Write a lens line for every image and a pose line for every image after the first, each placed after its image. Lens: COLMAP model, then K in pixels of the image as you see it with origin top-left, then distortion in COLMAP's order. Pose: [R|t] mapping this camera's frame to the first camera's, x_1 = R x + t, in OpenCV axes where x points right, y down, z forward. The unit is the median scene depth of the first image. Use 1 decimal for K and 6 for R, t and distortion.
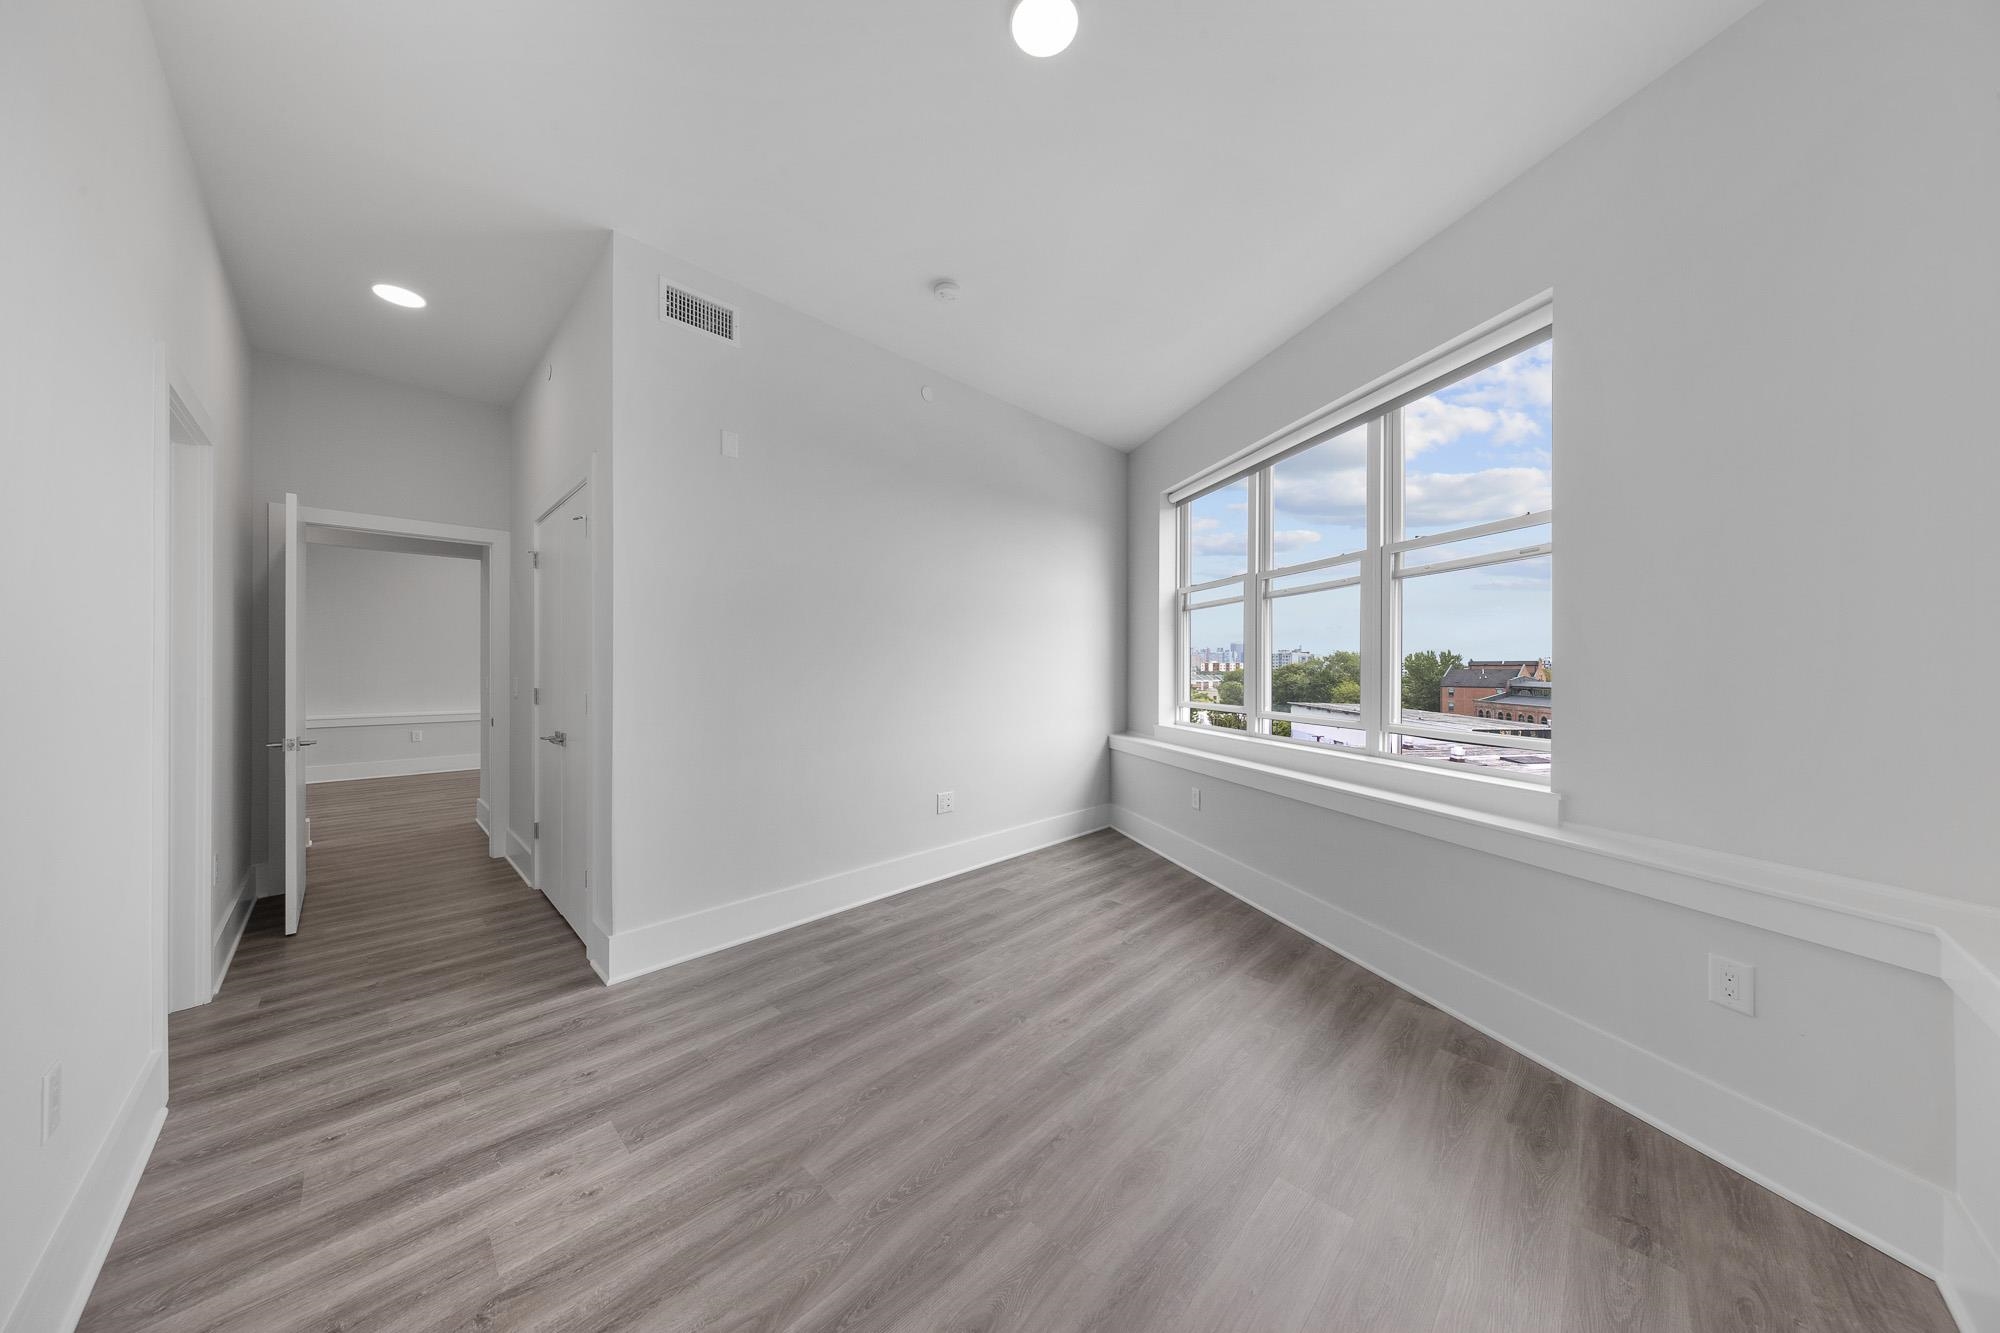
lens RADIAL K [[629.3, 0, 1006.6], [0, 629.3, 667.9], [0, 0, 1]] dist [-0.000530, 0.000321]
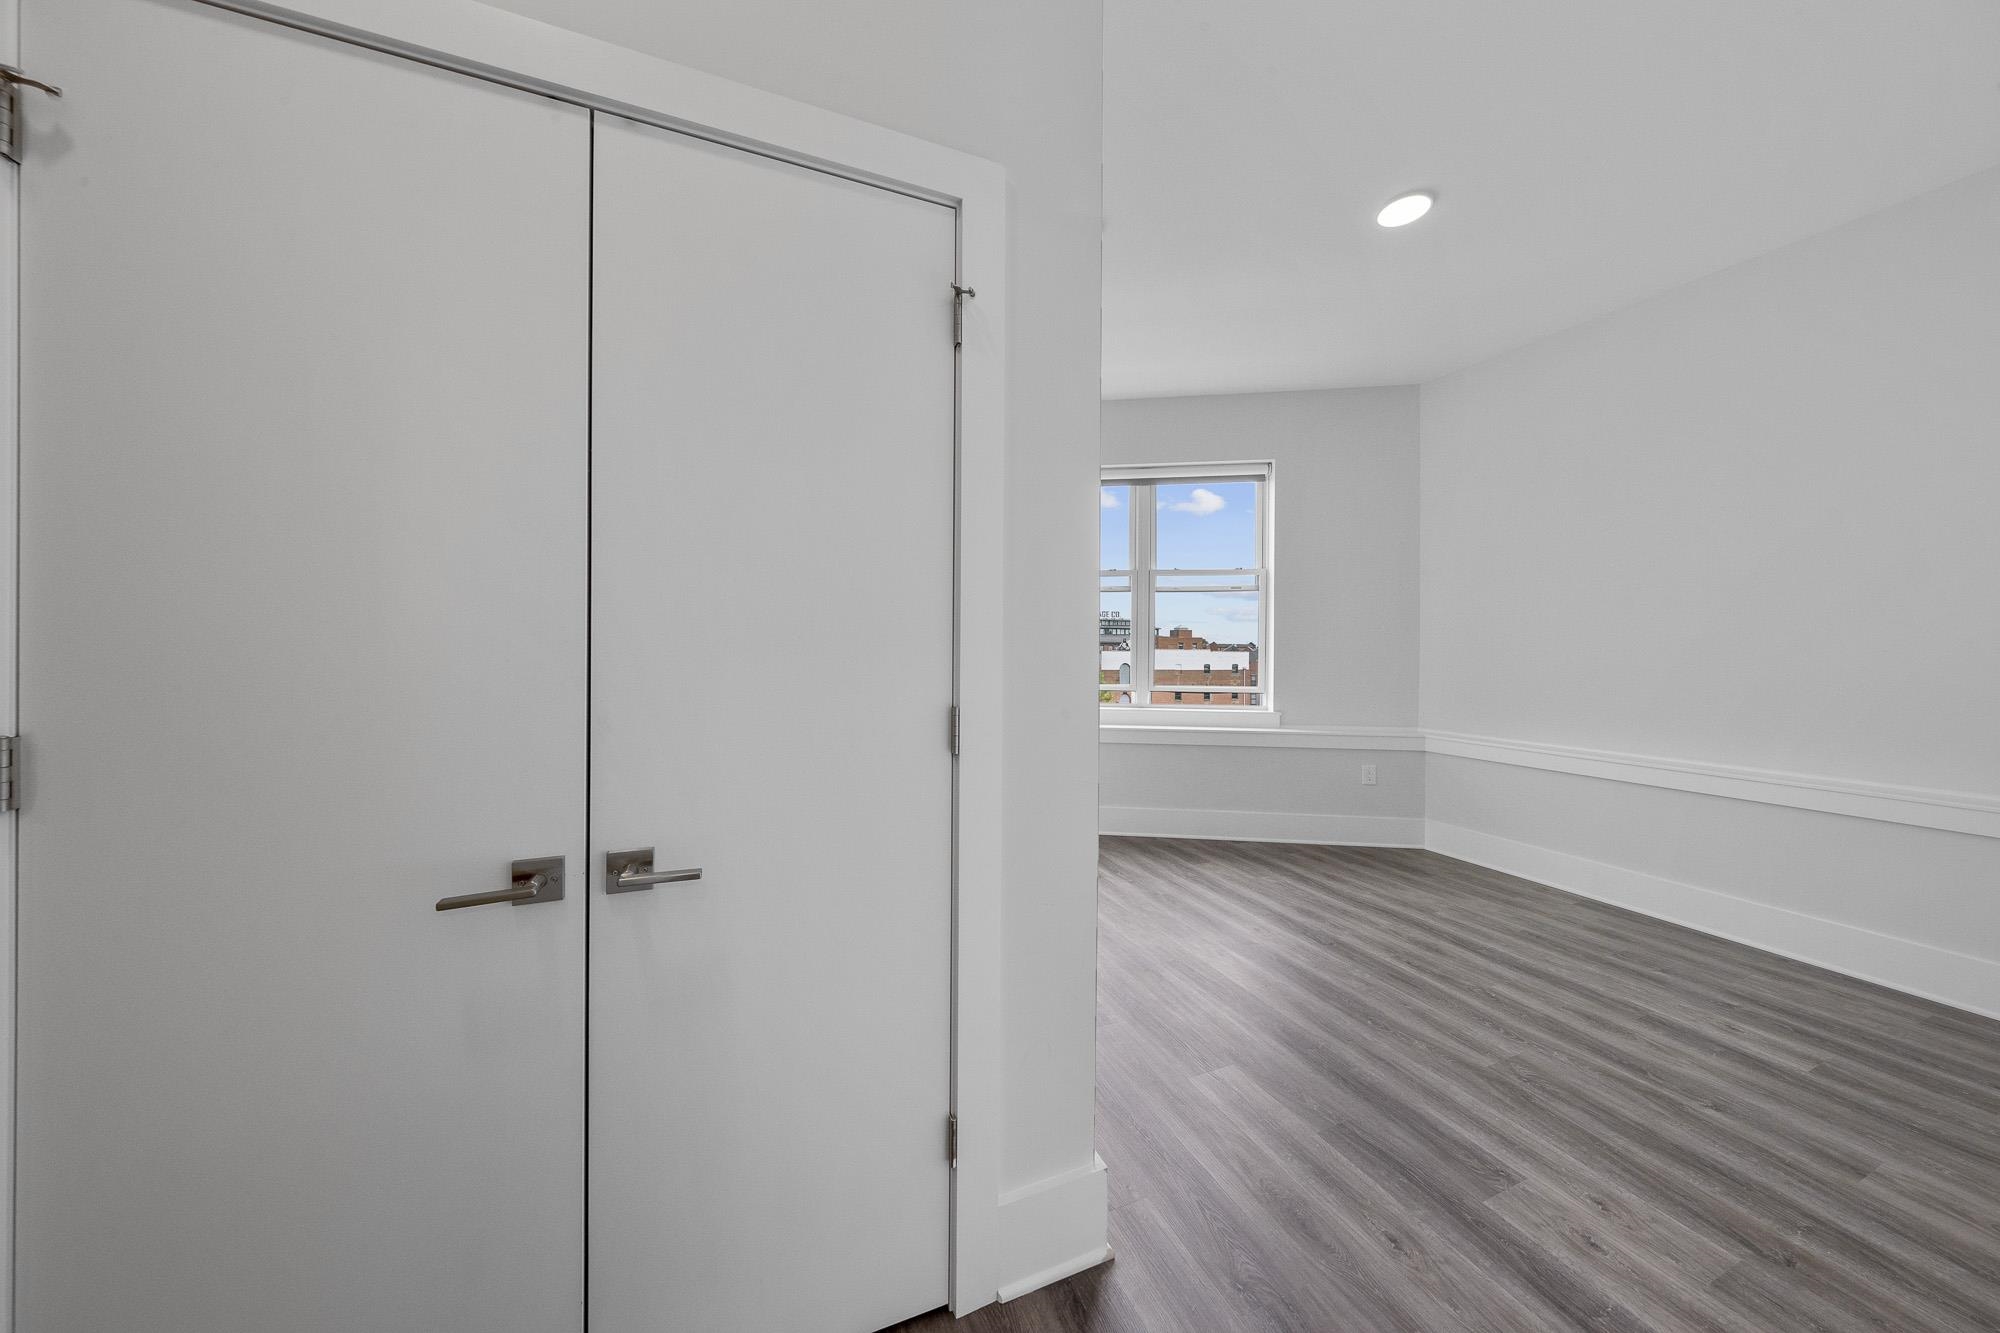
lens RADIAL K [[629.3, 0, 991.3], [0, 629.3, 643.5], [0, 0, 1]] dist [-0.000530, 0.000321]
pose [[0.407643, 0.006953, 0.913115, -1.784767], [-0.006759, 0.999967, -0.004597, -0.004158], [-0.913116, -0.004297, 0.407676, 1.357366]]
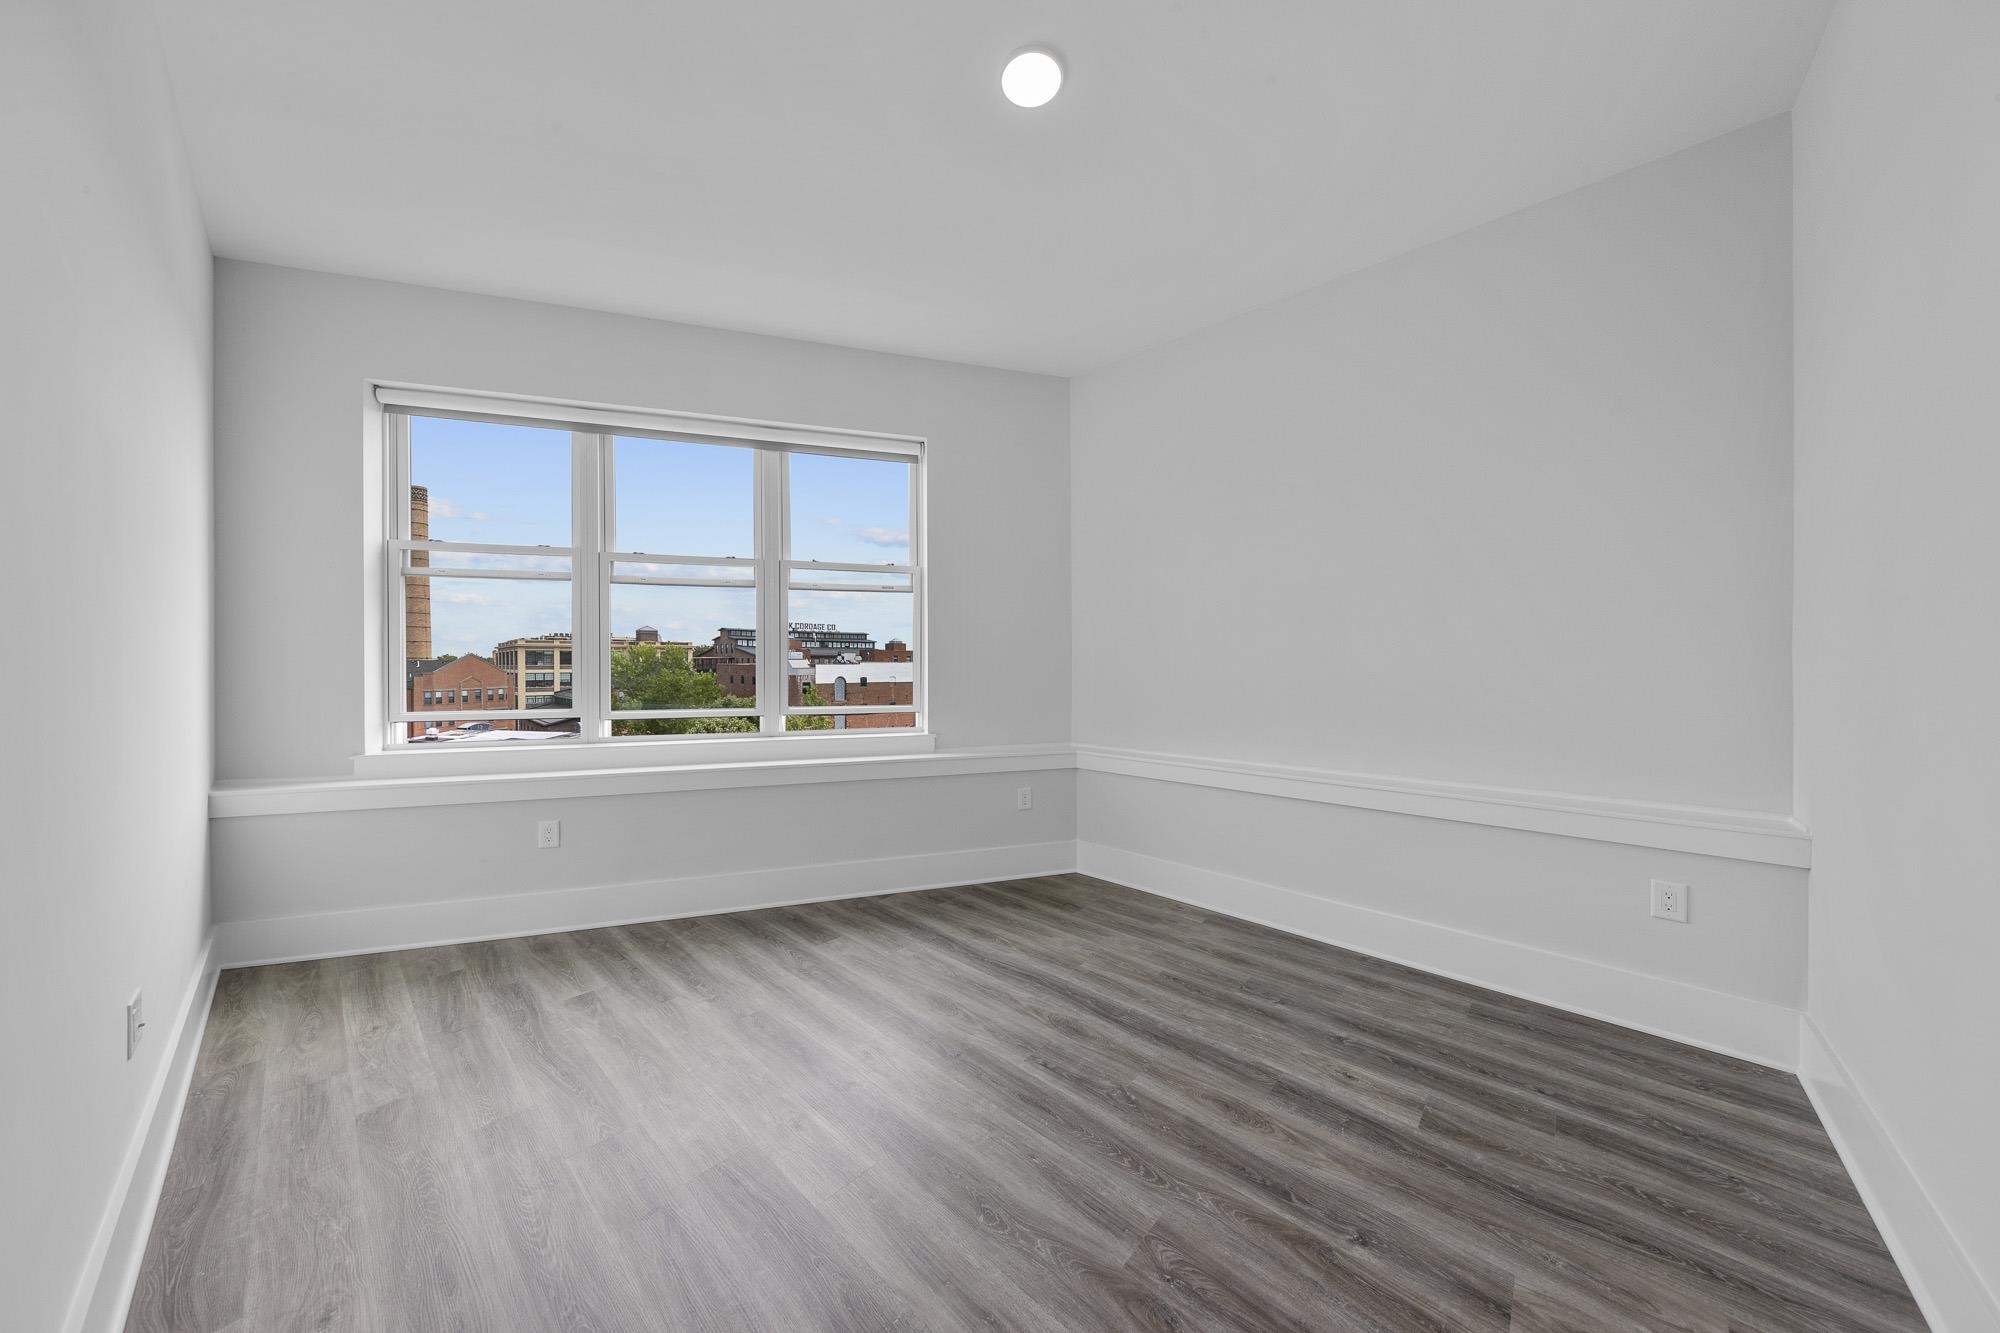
lens RADIAL K [[629.3, 0, 982.9], [0, 629.3, 661.3], [0, 0, 1]] dist [-0.000530, 0.000321]
pose [[-0.010840, -0.002331, 0.999939, -1.124096], [0.004587, 0.999987, 0.002380, -0.000271], [-0.999931, 0.004613, -0.010830, 1.171761]]
